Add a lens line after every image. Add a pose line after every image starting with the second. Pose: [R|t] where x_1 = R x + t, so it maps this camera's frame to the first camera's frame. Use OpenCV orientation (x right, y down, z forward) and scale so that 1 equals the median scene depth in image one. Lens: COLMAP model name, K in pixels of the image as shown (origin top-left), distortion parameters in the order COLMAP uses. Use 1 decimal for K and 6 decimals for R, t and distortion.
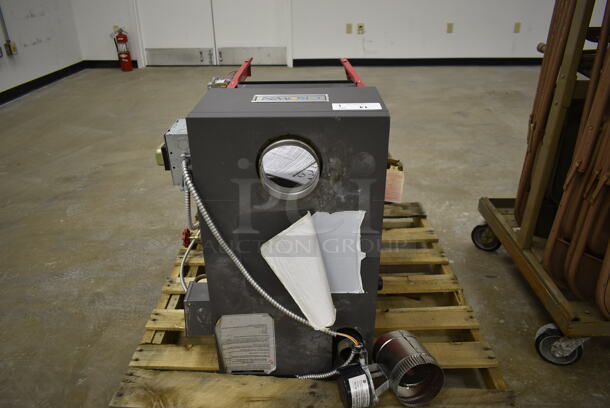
lens RADIAL K [[466.8, 0, 308.7], [0, 466.8, 204.8], [0, 0, 1]] dist [-0.022235, 0.017059]
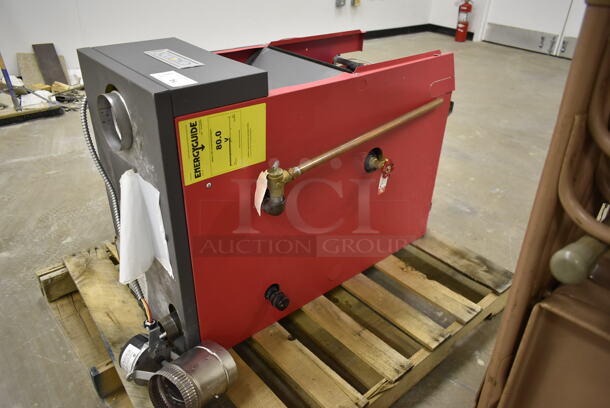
lens RADIAL K [[466.8, 0, 304.7], [0, 466.8, 203.4], [0, 0, 1]] dist [-0.022235, 0.017059]
pose [[0.662330, 0.408434, -0.628093, 0.152129], [-0.376840, 0.906184, 0.191890, -0.042194], [0.647542, 0.109596, 0.754107, 0.081747]]
